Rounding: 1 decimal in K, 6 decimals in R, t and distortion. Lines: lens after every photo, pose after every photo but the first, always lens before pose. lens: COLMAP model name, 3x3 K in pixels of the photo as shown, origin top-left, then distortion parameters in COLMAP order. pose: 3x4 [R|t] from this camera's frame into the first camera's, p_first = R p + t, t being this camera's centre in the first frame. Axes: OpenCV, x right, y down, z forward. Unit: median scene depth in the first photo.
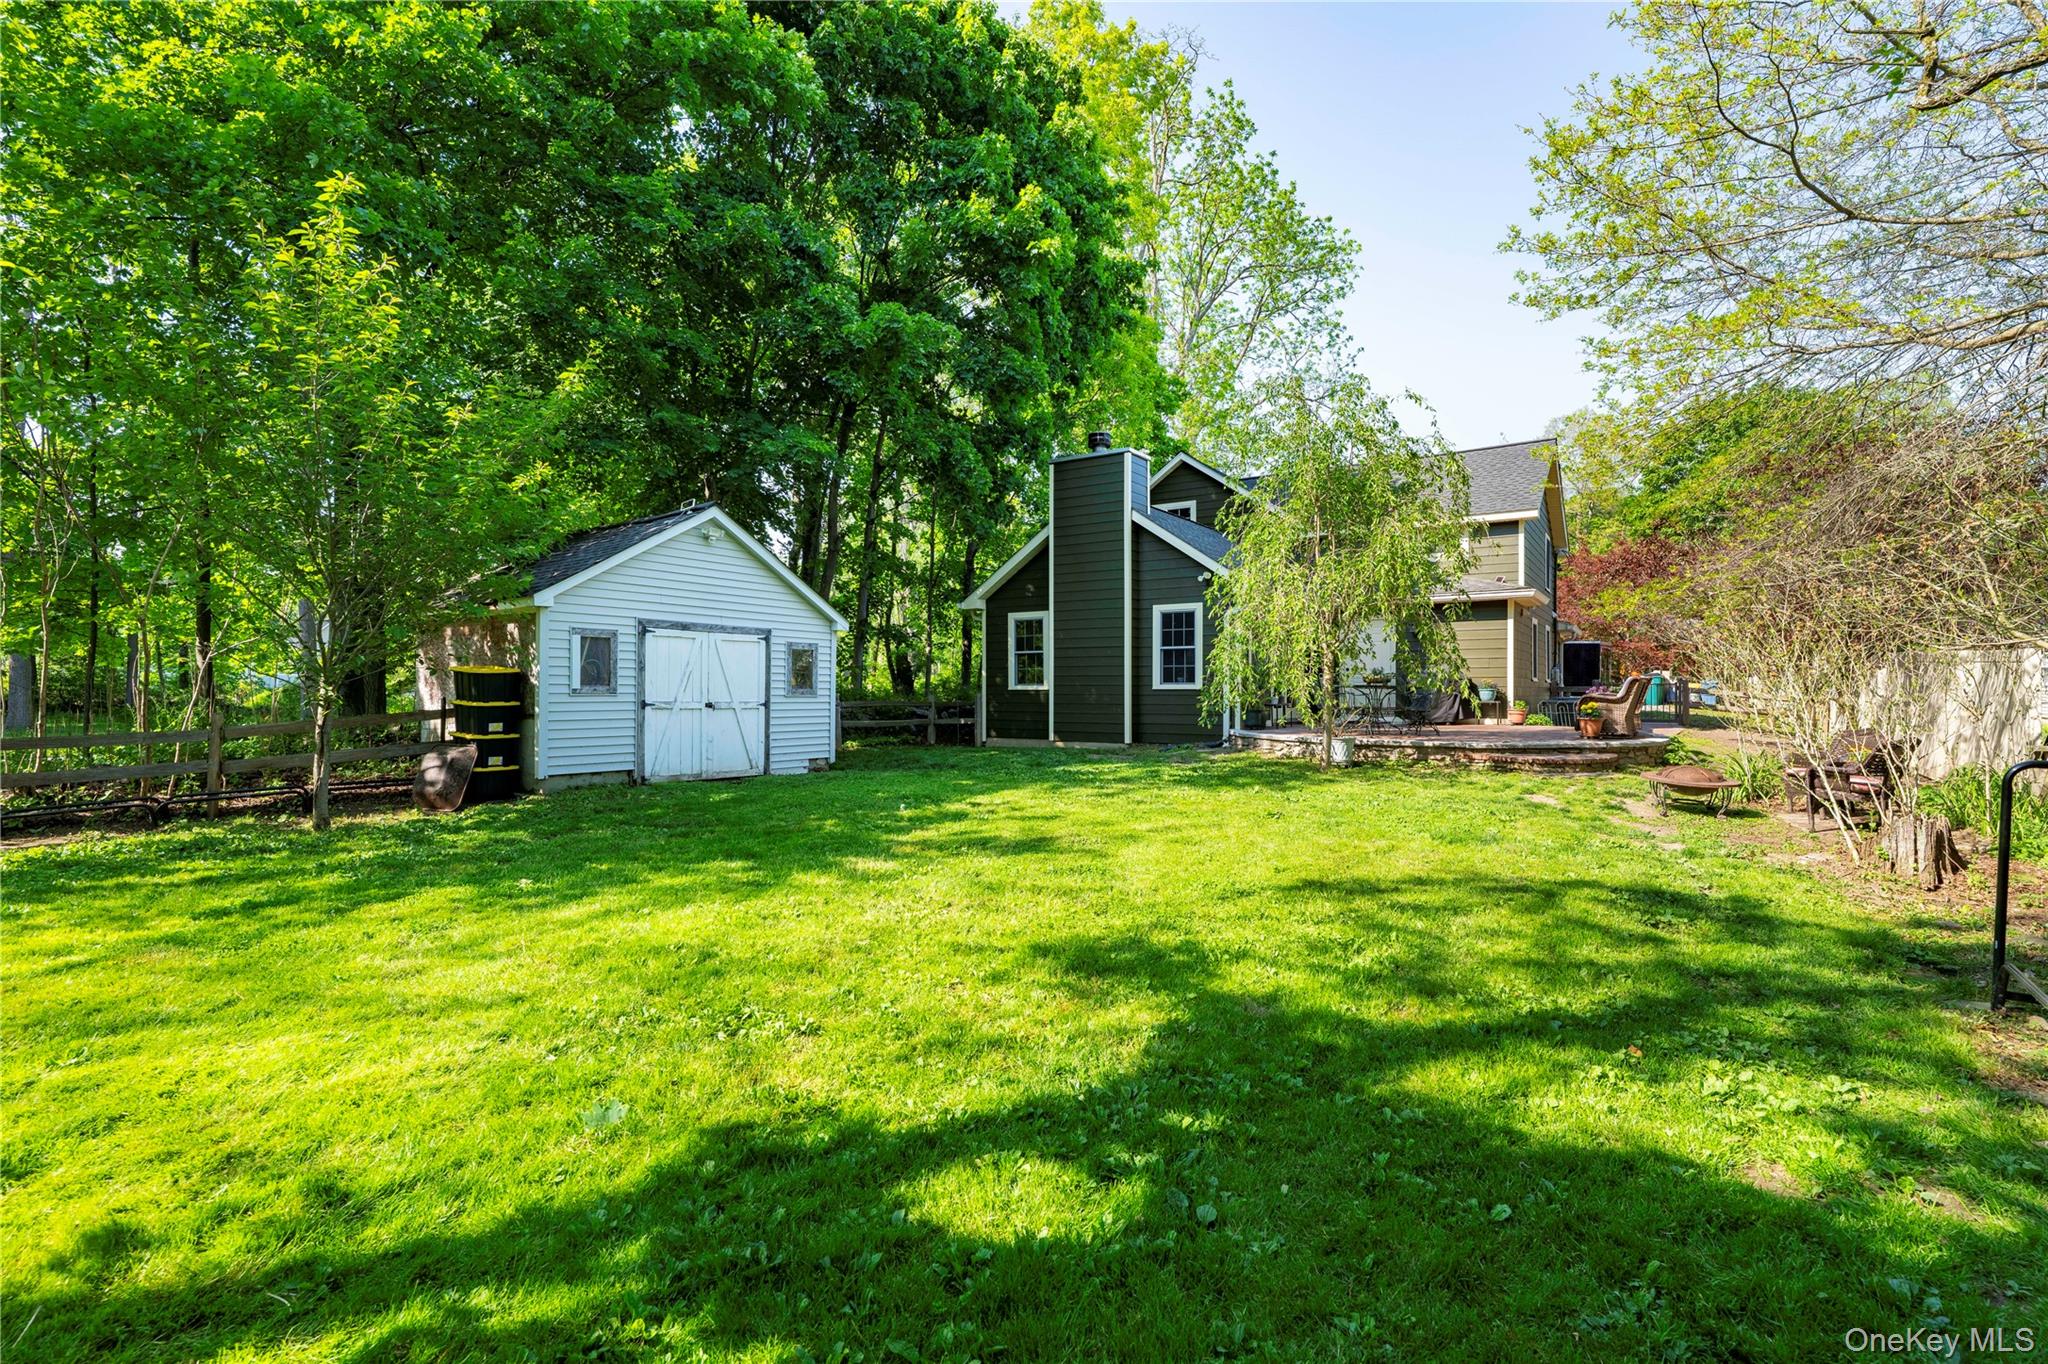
lens RADIAL K [[927.6, 0, 1031.2], [0, 927.6, 684.2], [0, 0, 1]] dist [0.000694, -0.000213]
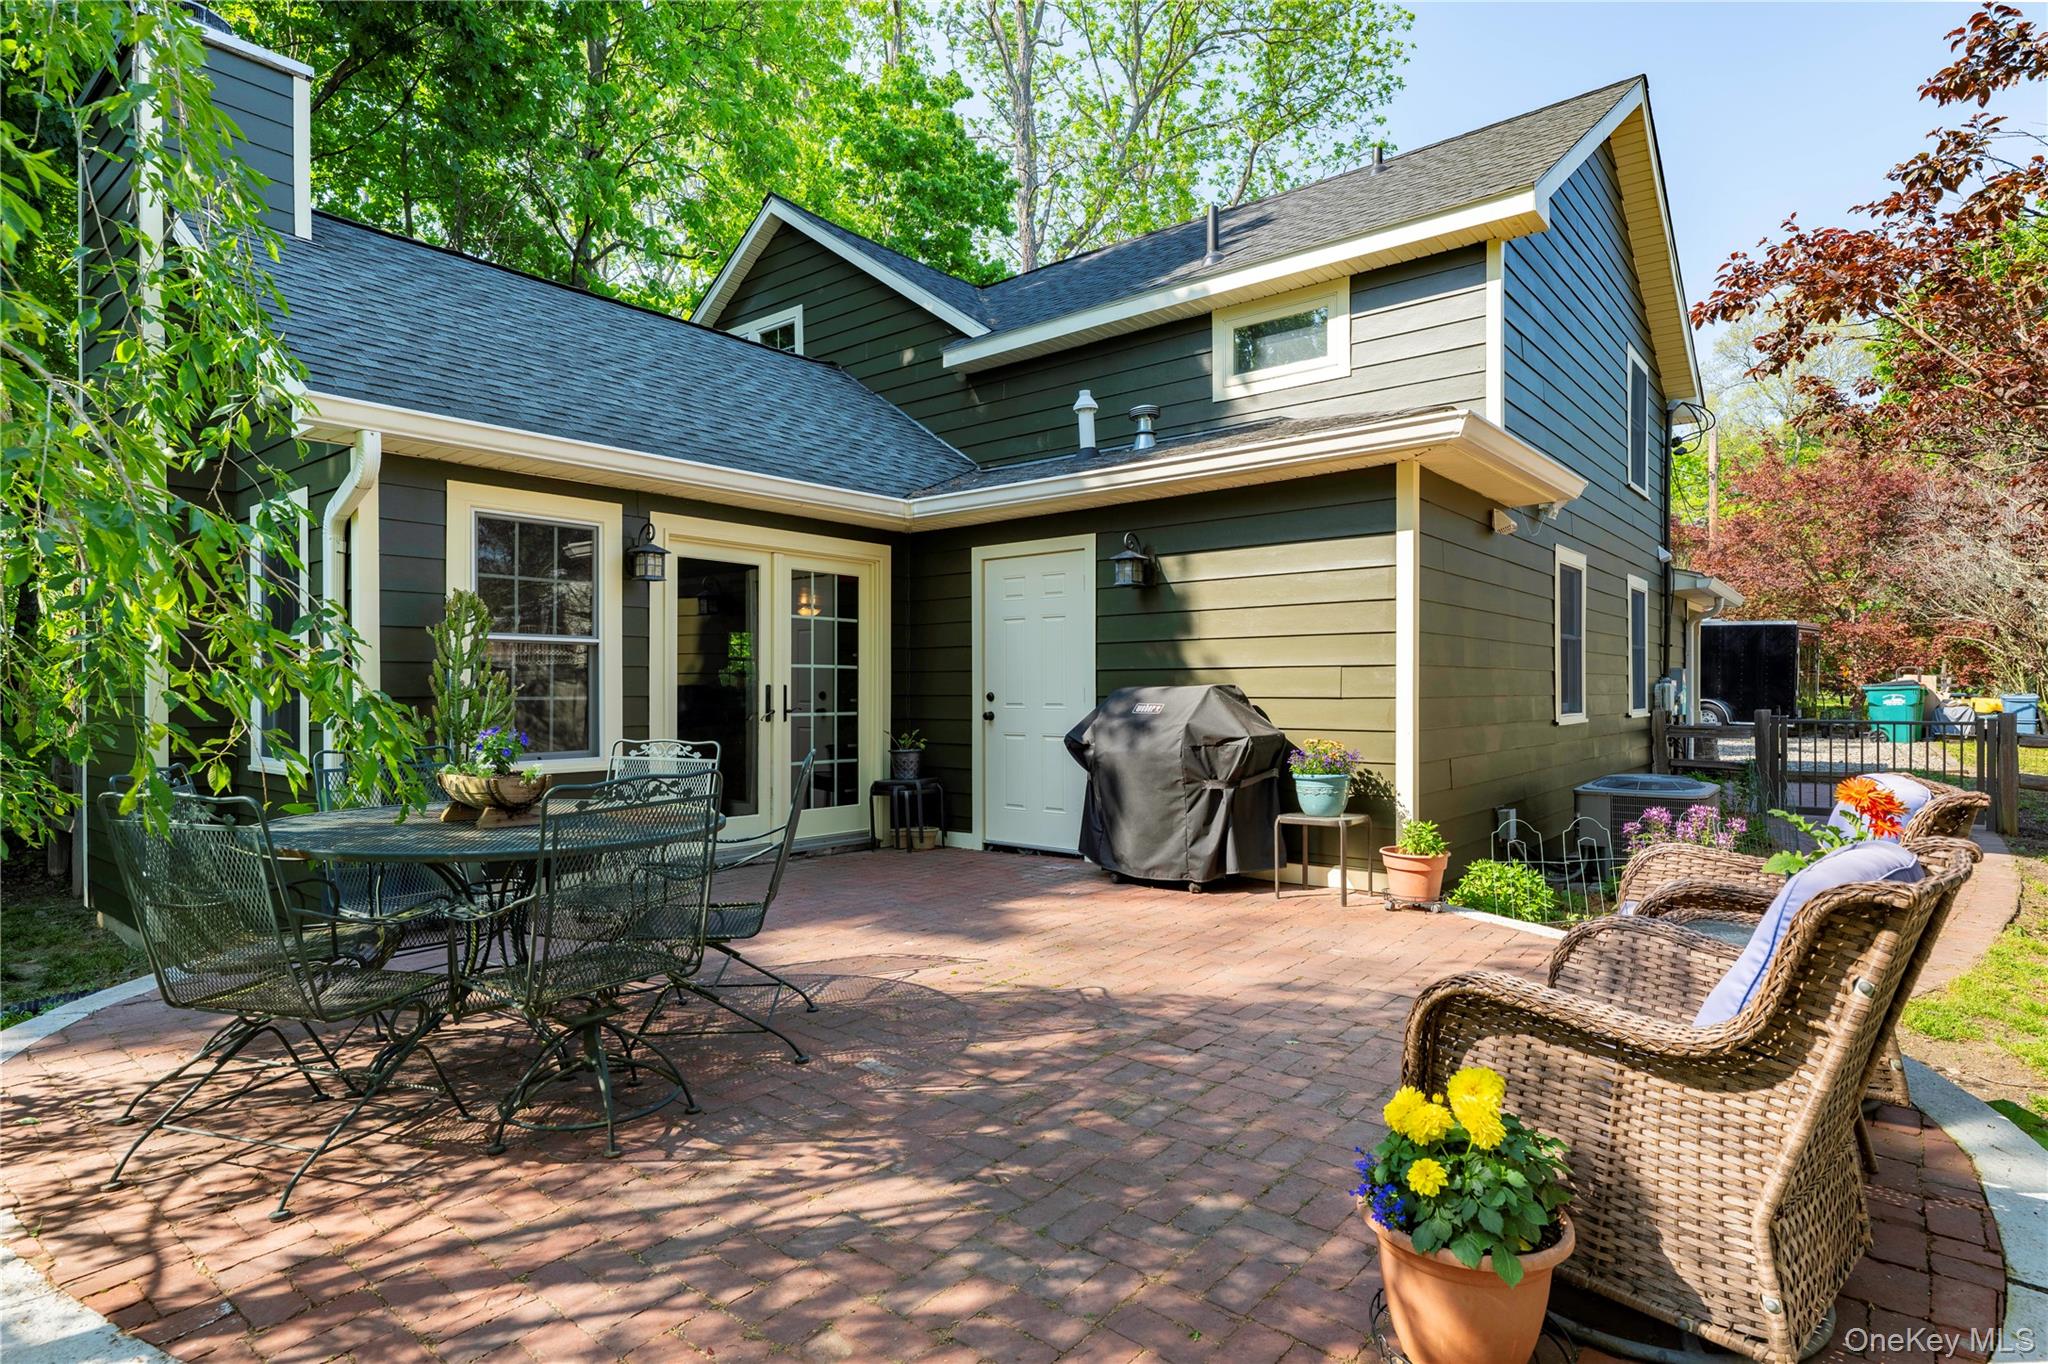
lens RADIAL K [[1061.8, 0, 1031.6], [0, 1061.8, 687.8], [0, 0, 1]] dist [-0.001162, -0.000472]
pose [[0.996044, -0.005985, -0.088657, 0.382400], [0.006497, 0.999964, 0.005486, -0.021244], [0.088621, -0.006040, 0.996047, 0.586294]]
